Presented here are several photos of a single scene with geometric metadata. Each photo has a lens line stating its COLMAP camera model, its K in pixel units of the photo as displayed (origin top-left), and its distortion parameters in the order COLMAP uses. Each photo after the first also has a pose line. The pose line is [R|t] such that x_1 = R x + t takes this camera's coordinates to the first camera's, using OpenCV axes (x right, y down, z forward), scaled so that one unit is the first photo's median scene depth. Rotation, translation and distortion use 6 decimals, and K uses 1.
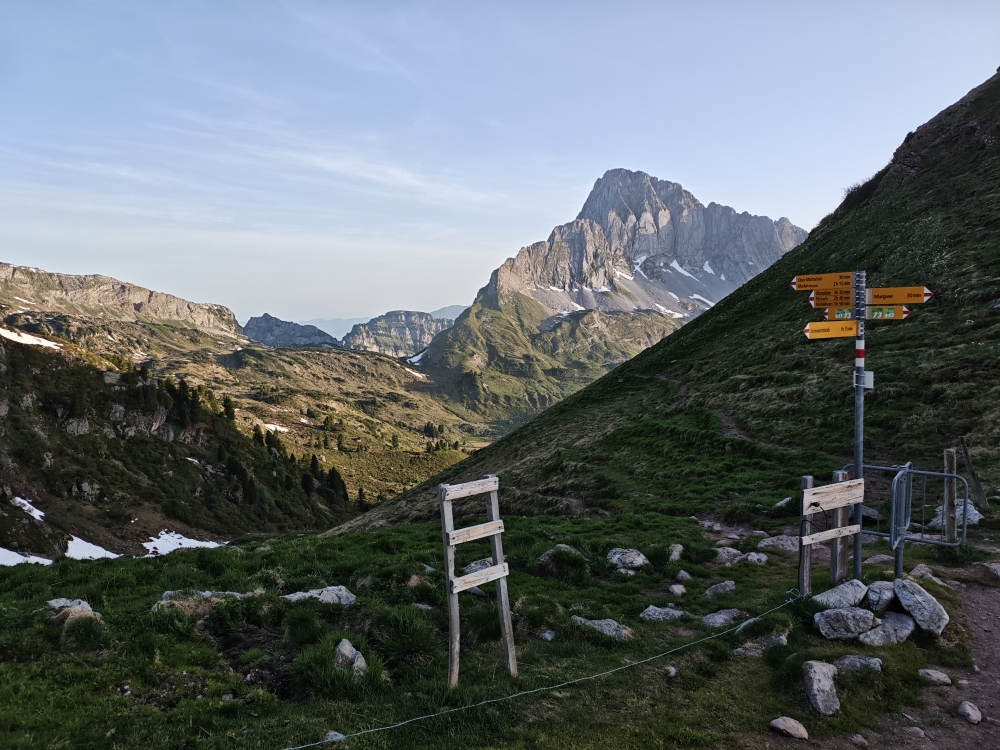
lens RADIAL K [[779.7, 0, 492.7], [0, 779.7, 377.2], [0, 0, 1]] dist [0.105268, -0.181084]
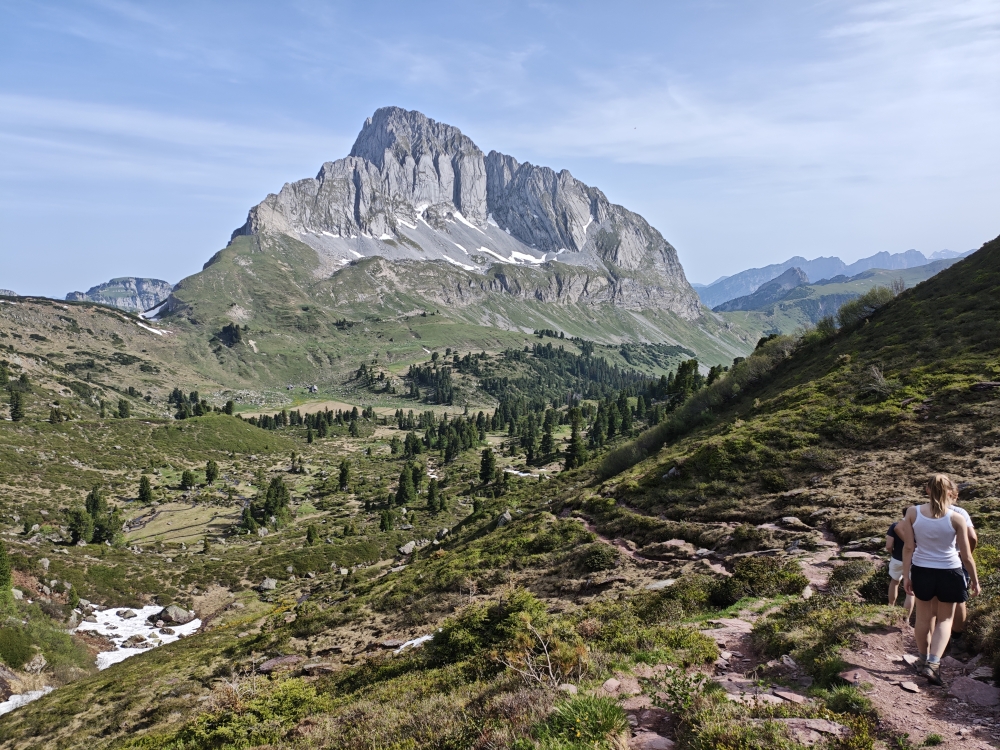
lens RADIAL K [[779.7, 0, 492.7], [0, 779.7, 377.2], [0, 0, 1]] dist [0.105268, -0.181084]
pose [[0.952100, -0.034269, 0.303861, -0.014576], [0.026061, 0.999179, 0.031027, 0.019335], [-0.304675, -0.021622, 0.952211, 0.128049]]
